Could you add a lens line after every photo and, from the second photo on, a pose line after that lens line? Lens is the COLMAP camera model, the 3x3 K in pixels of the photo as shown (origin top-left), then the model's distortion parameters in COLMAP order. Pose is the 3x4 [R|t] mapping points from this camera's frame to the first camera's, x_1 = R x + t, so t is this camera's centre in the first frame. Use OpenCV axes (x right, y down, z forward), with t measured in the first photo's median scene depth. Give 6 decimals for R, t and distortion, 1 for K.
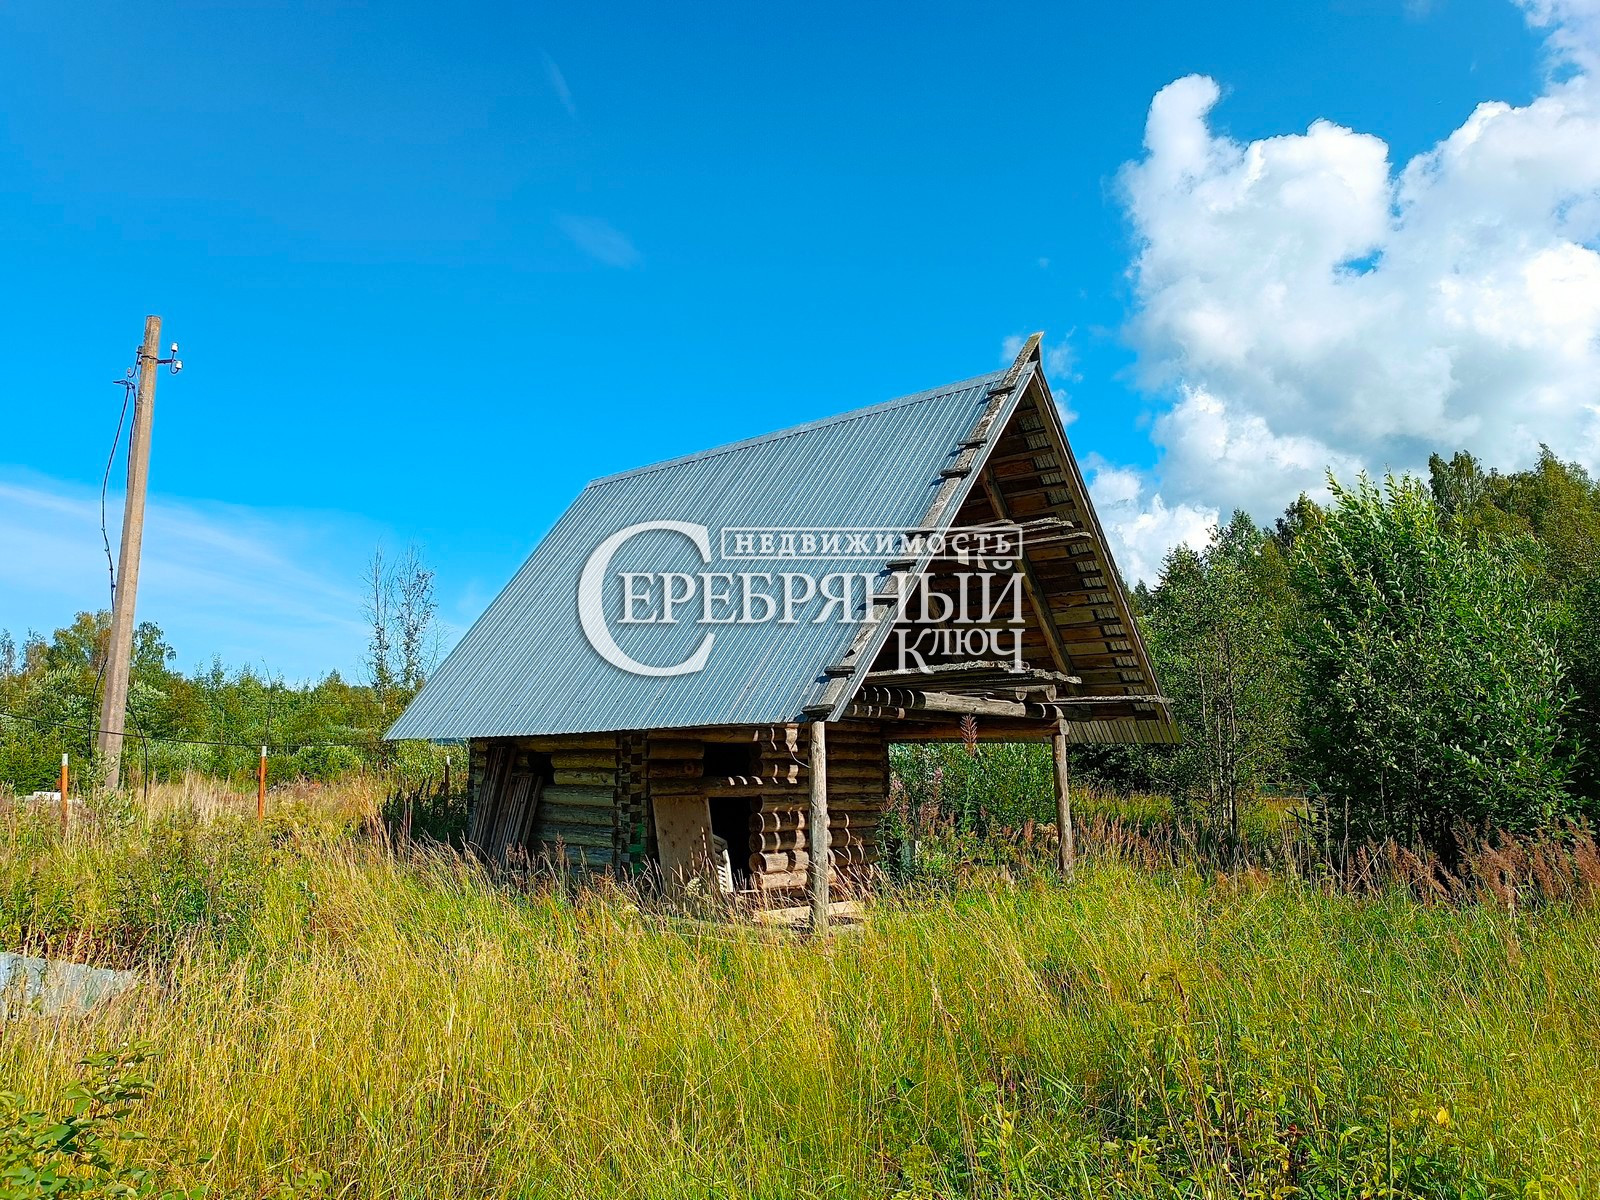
lens RADIAL K [[1098.3, 0, 825.0], [0, 1098.3, 592.9], [0, 0, 1]] dist [0.019778, -0.046439]
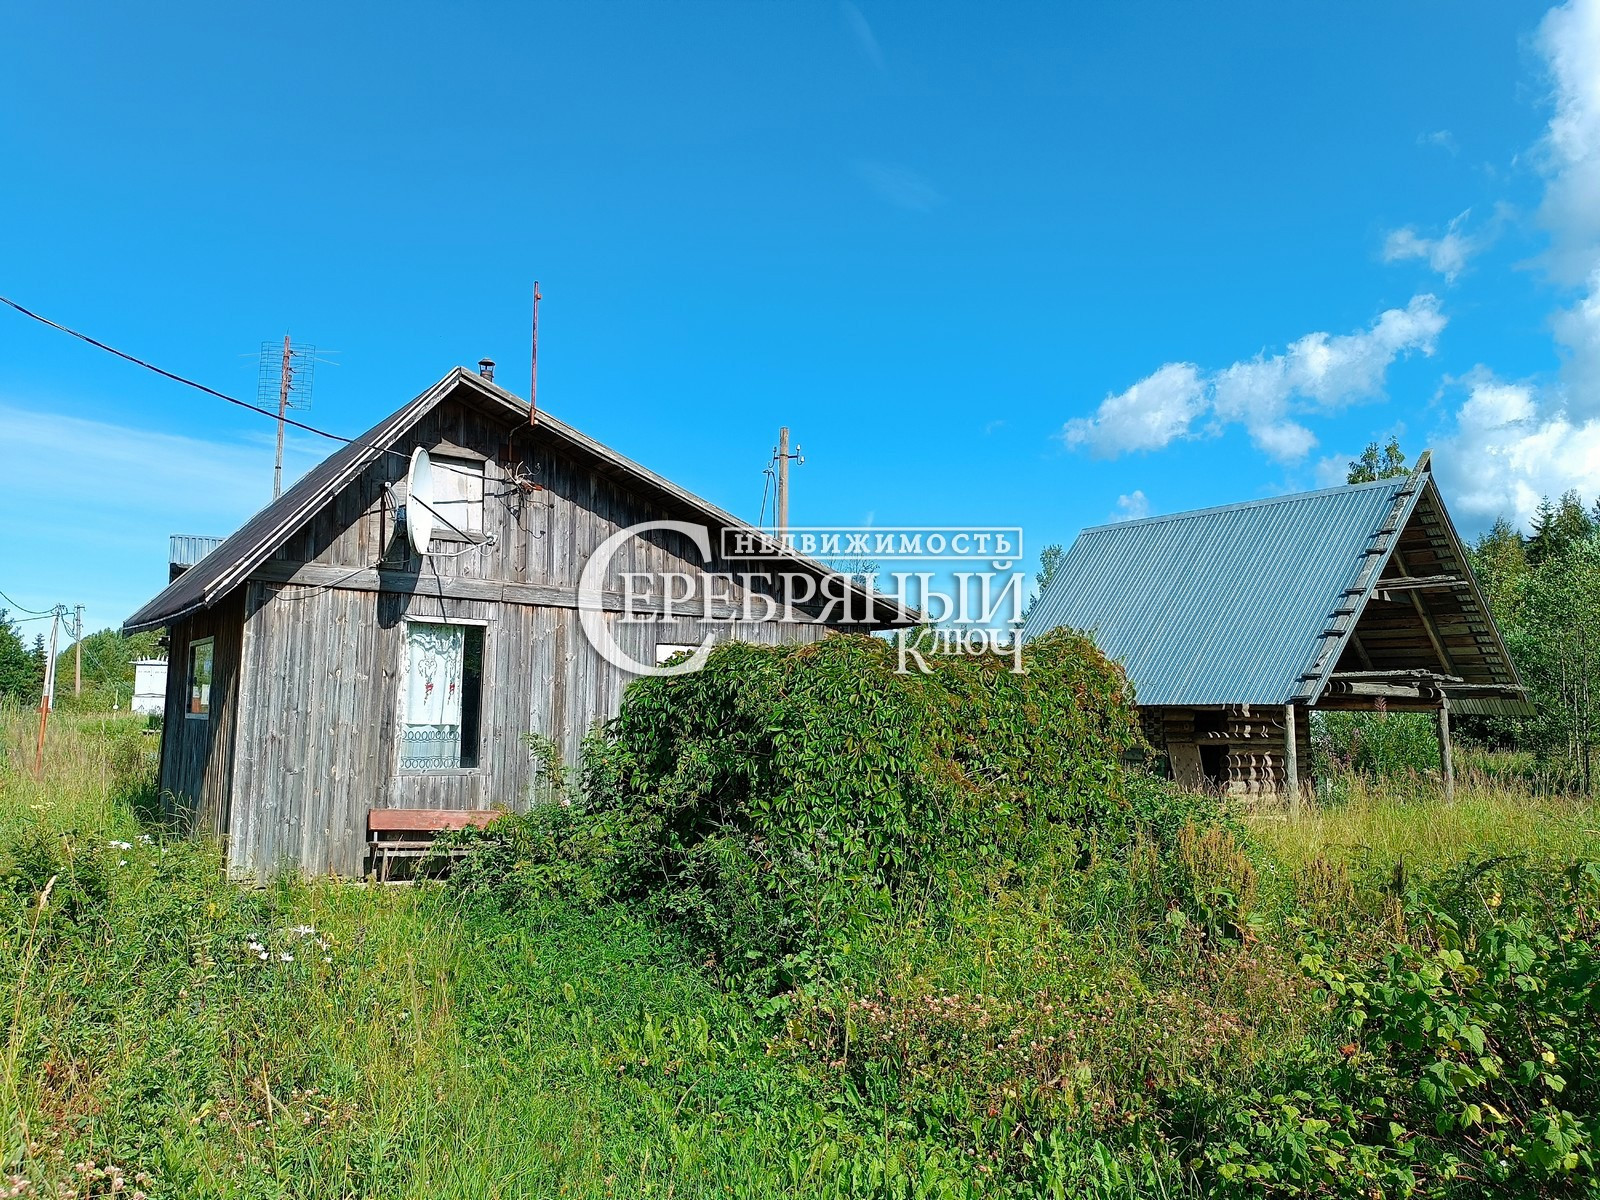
lens RADIAL K [[1098.3, 0, 825.0], [0, 1098.3, 592.9], [0, 0, 1]] dist [0.019778, -0.046439]
pose [[0.960551, -0.014261, -0.277738, -0.185632], [0.027389, 0.998680, 0.043445, -0.122093], [0.276752, -0.049338, 0.959674, -0.692137]]
